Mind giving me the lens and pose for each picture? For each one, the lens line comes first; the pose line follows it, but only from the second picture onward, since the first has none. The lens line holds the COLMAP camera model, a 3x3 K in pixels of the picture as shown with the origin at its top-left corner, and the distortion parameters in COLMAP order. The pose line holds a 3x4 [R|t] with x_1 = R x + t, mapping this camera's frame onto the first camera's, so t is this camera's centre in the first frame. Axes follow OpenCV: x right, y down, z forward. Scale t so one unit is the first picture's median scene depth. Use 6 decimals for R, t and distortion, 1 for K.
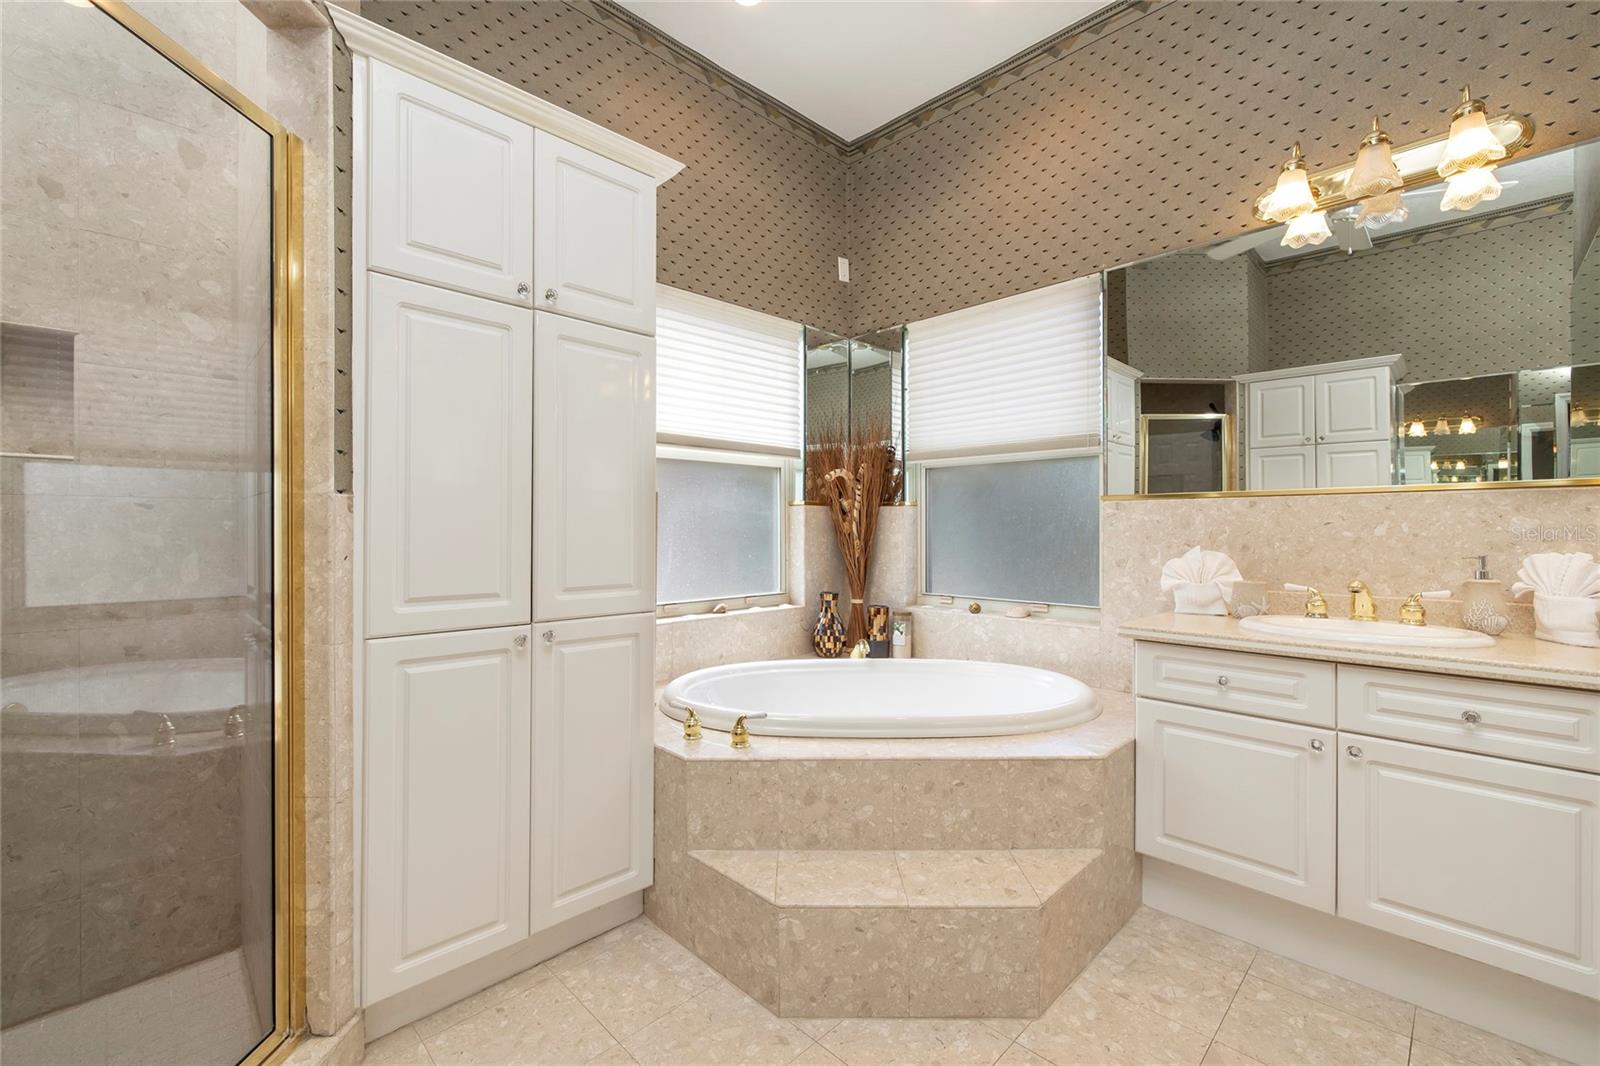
lens RADIAL K [[681.1, 0, 798.1], [0, 681.1, 528.6], [0, 0, 1]] dist [0.001387, 0.000004]
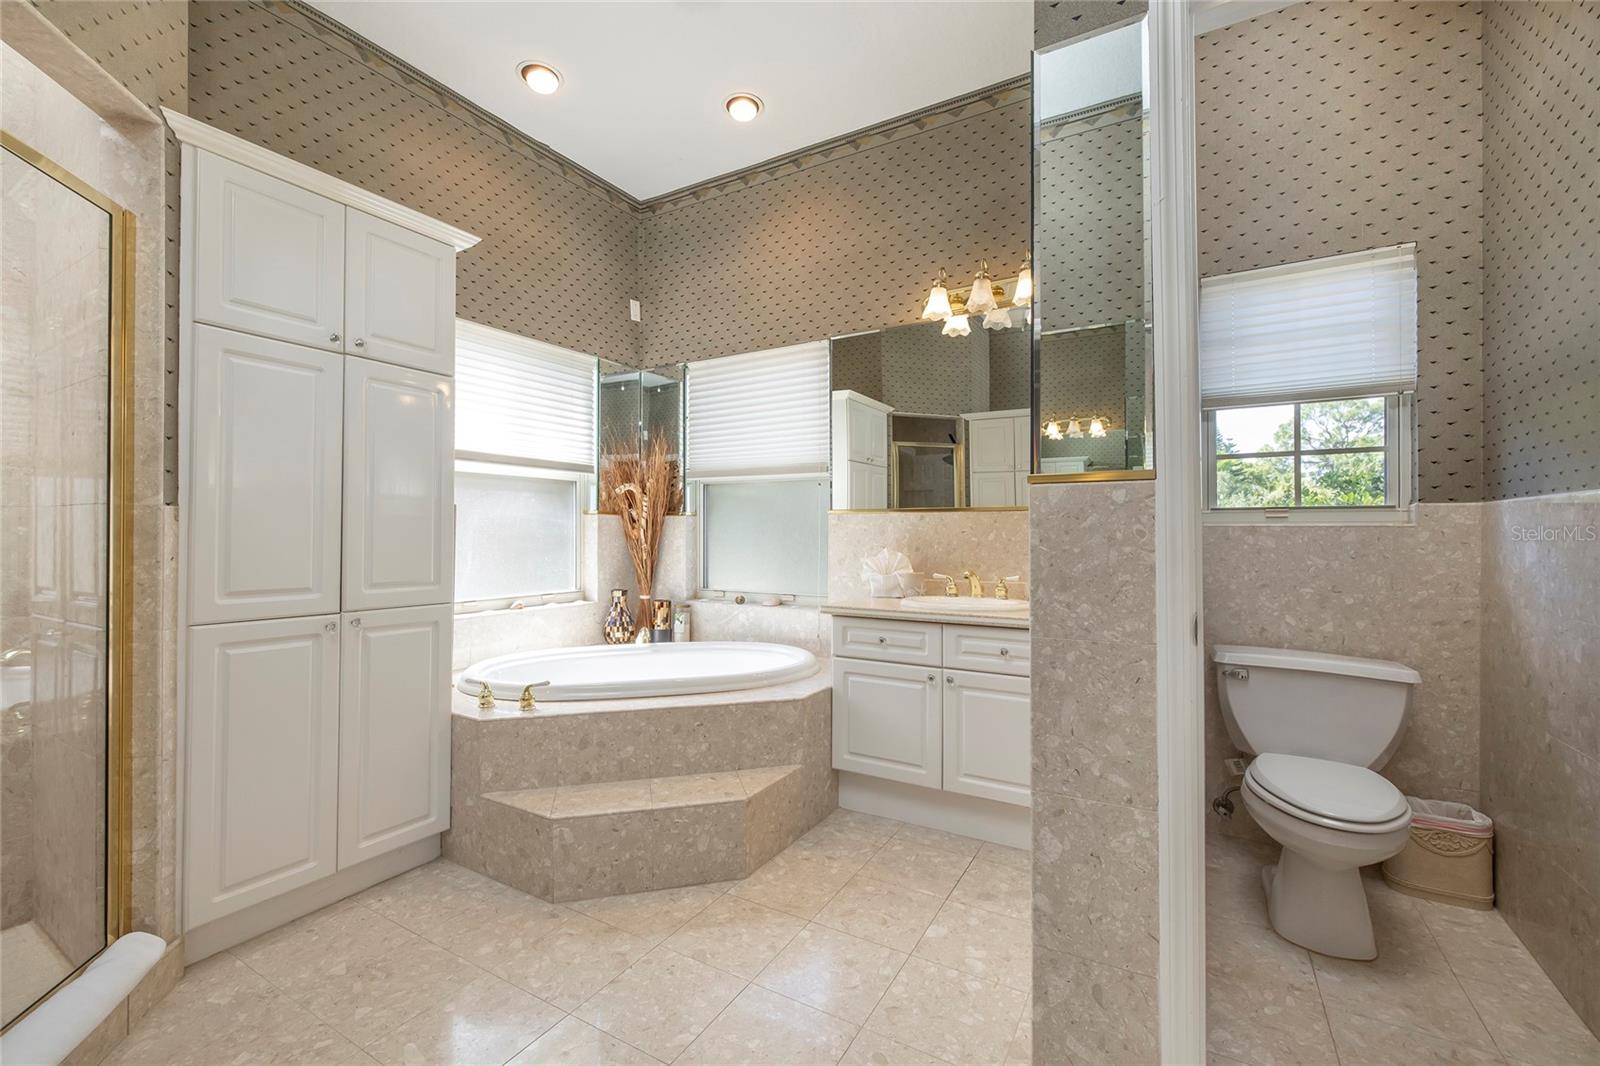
lens RADIAL K [[681.1, 0, 798.1], [0, 681.1, 528.6], [0, 0, 1]] dist [0.001387, 0.000004]
pose [[0.967666, 0.003559, 0.252210, 0.081554], [-0.001460, 0.999963, -0.008509, -0.001341], [-0.252231, 0.007865, 0.967635, -0.344270]]
